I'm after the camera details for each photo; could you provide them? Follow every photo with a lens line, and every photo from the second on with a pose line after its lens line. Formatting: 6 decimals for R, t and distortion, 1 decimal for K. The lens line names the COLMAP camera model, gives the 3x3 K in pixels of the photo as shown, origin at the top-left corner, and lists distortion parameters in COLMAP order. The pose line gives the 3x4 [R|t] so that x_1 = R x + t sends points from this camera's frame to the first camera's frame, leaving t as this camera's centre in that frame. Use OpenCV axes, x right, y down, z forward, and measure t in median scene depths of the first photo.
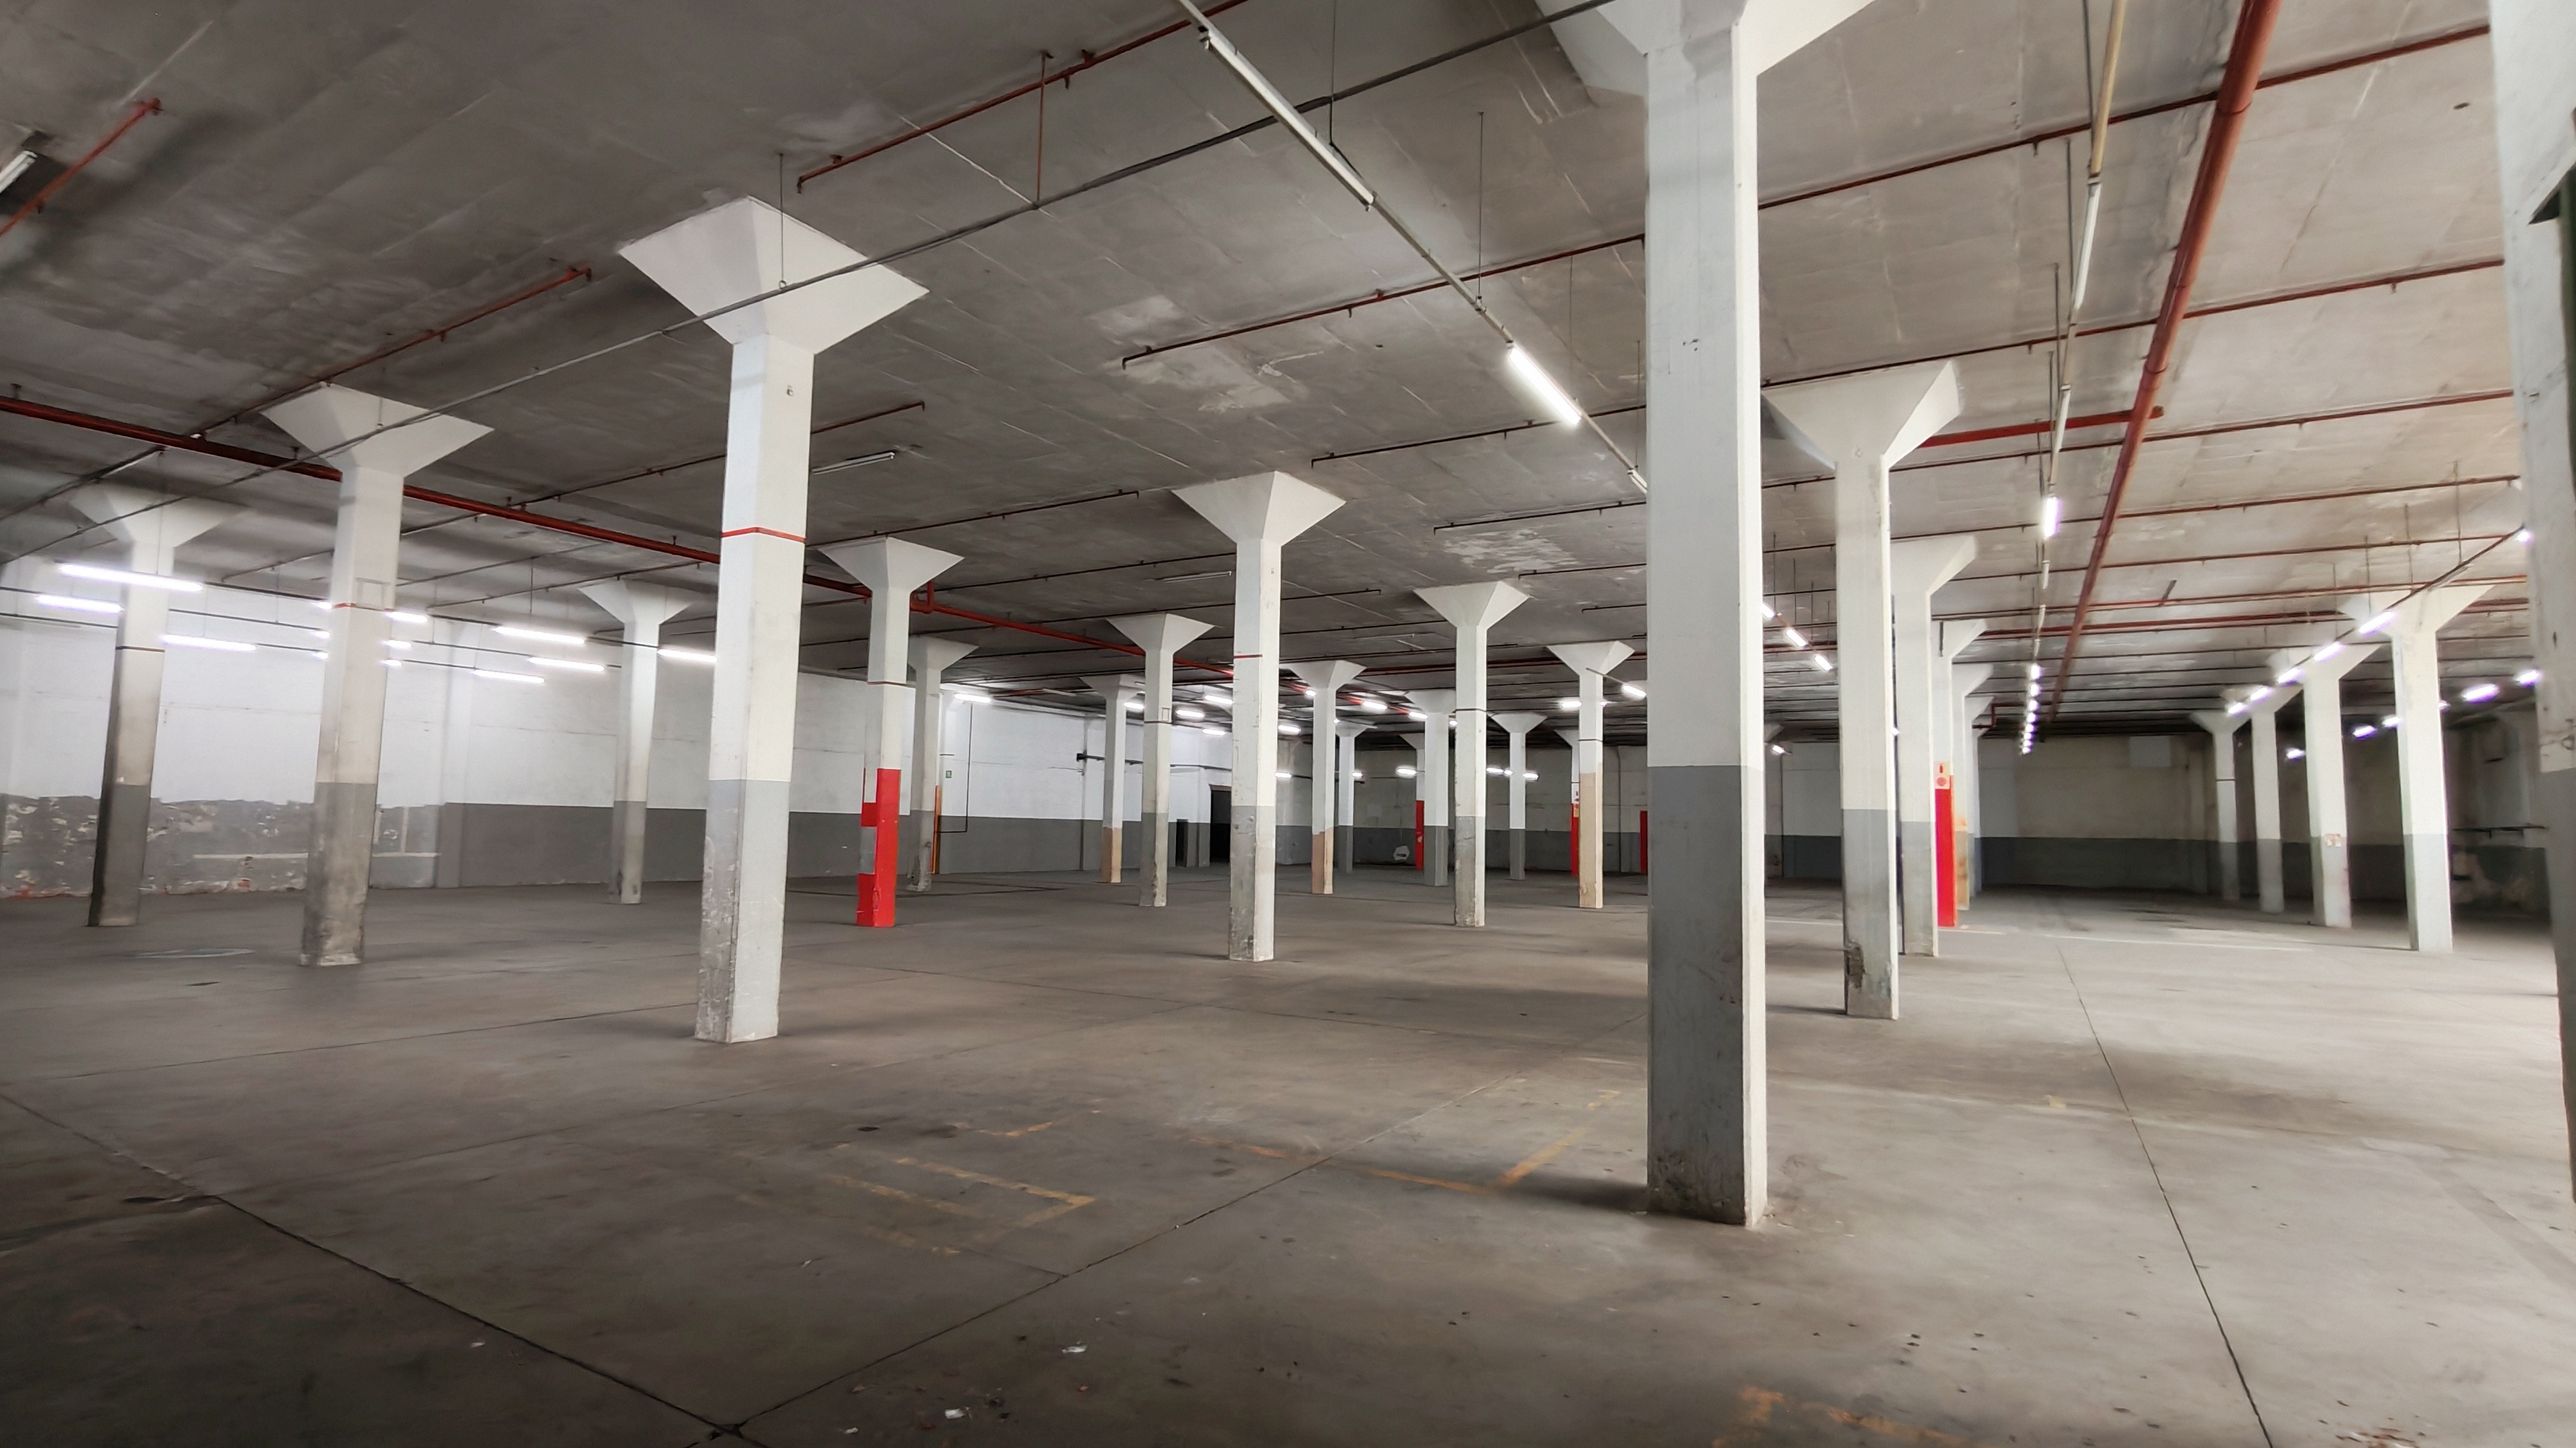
lens RADIAL K [[1179.9, 0, 1290.8], [0, 1179.9, 736.1], [0, 0, 1]] dist [0.001392, -0.001992]
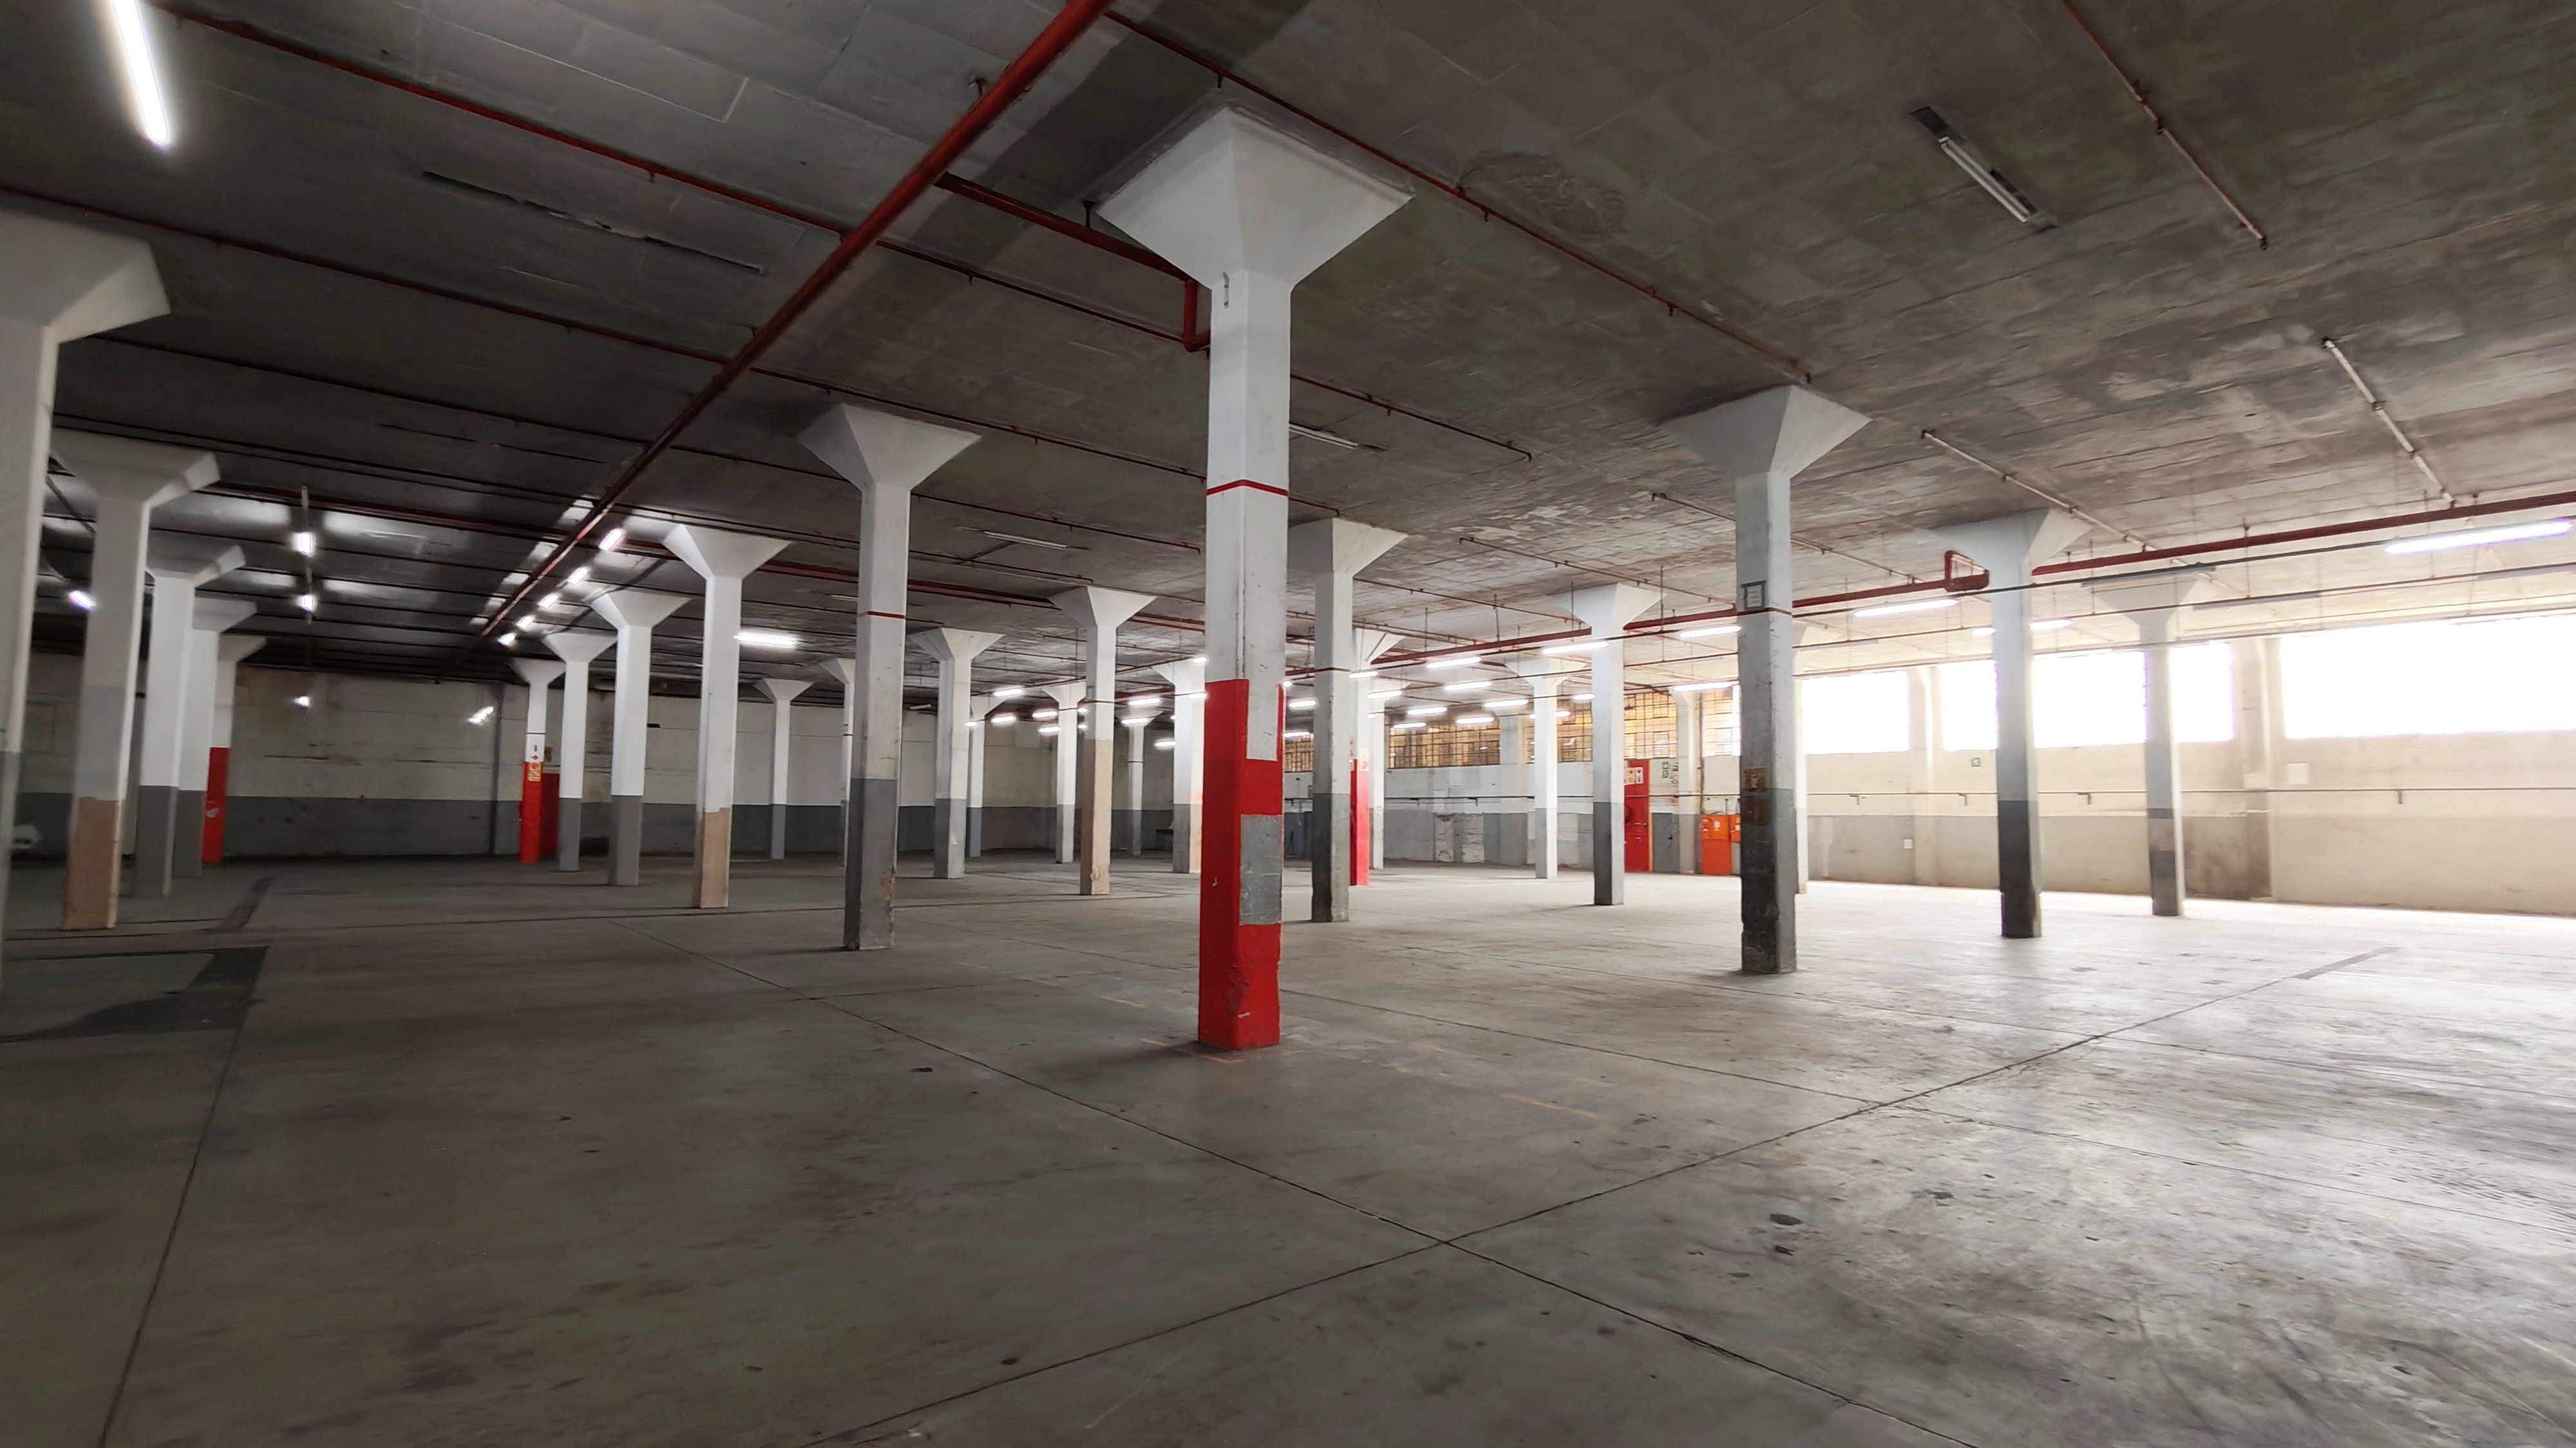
lens RADIAL K [[1179.9, 0, 1292.7], [0, 1179.9, 746.7], [0, 0, 1]] dist [0.001392, -0.001992]
pose [[0.325811, 0.042516, 0.944478, -0.872577], [-0.080814, 0.996584, -0.016984, 0.065839], [-0.941975, -0.070794, 0.328134, 0.967312]]
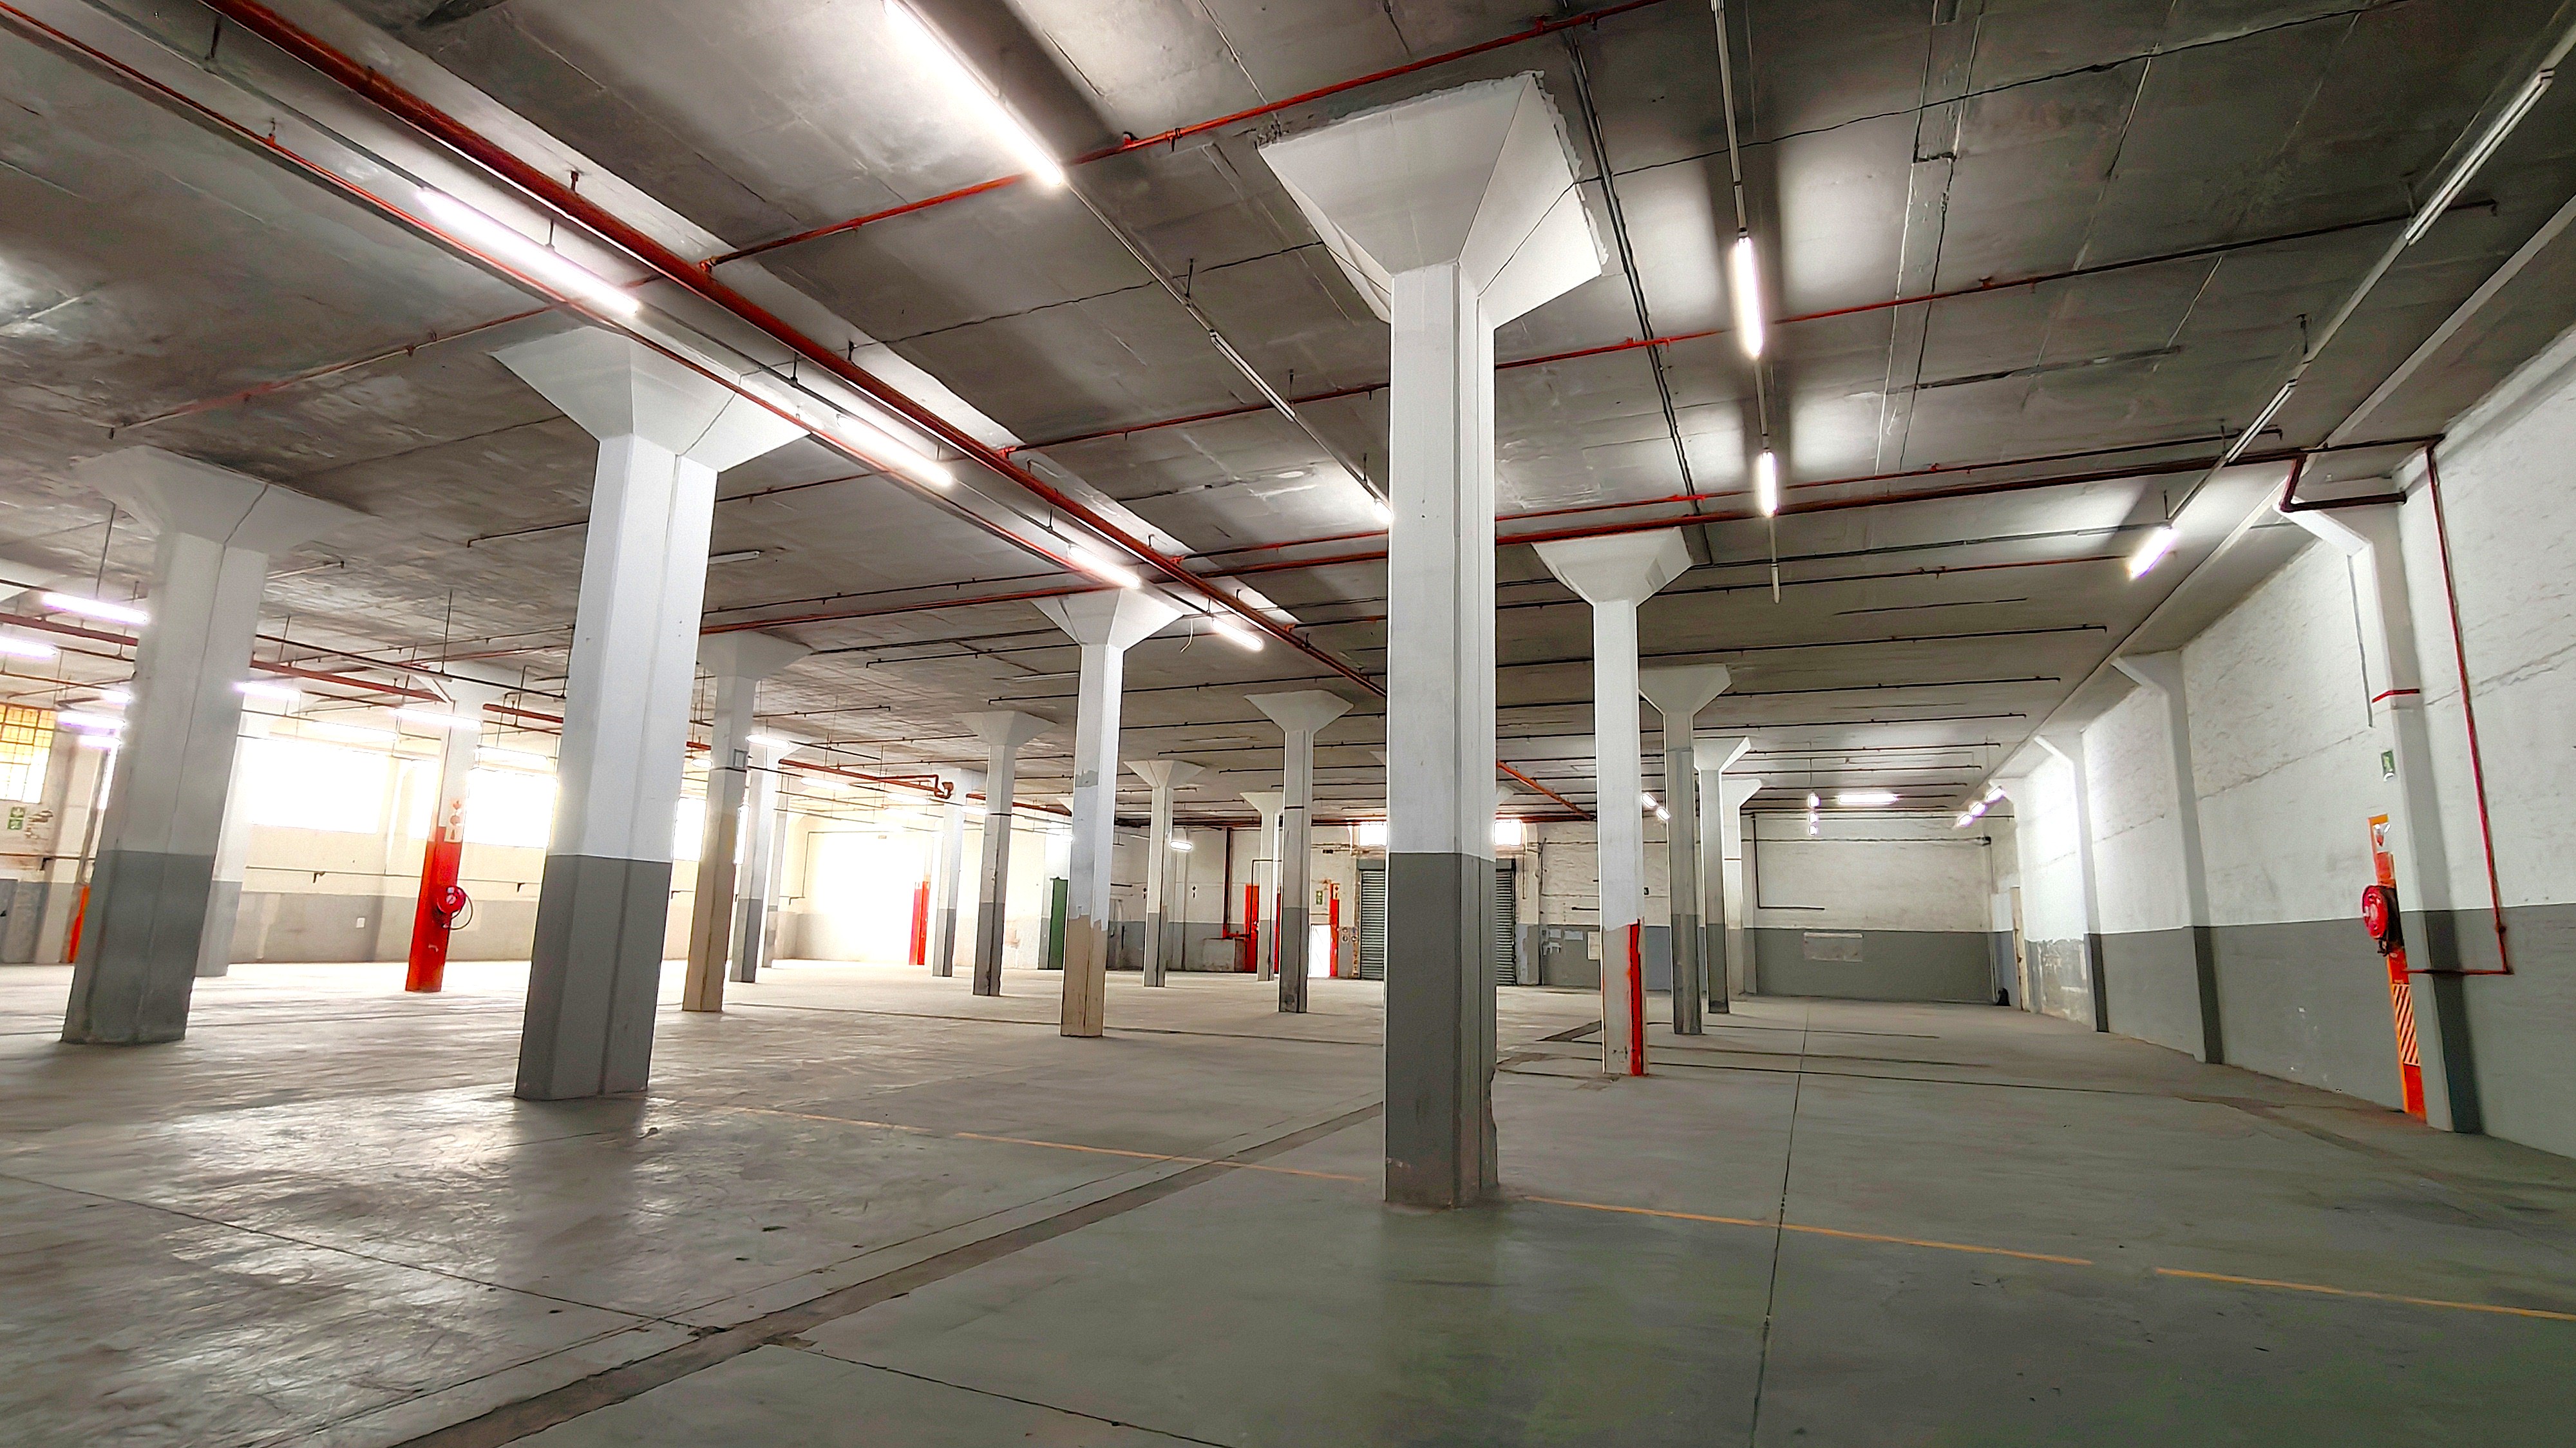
lens RADIAL K [[1179.9, 0, 1283.7], [0, 1179.9, 734.1], [0, 0, 1]] dist [0.001392, -0.001992]
pose [[-0.990604, -0.067610, -0.118880, 0.010471], [-0.036214, 0.967902, -0.248704, 0.244602], [0.131880, -0.242062, -0.961256, 2.893856]]
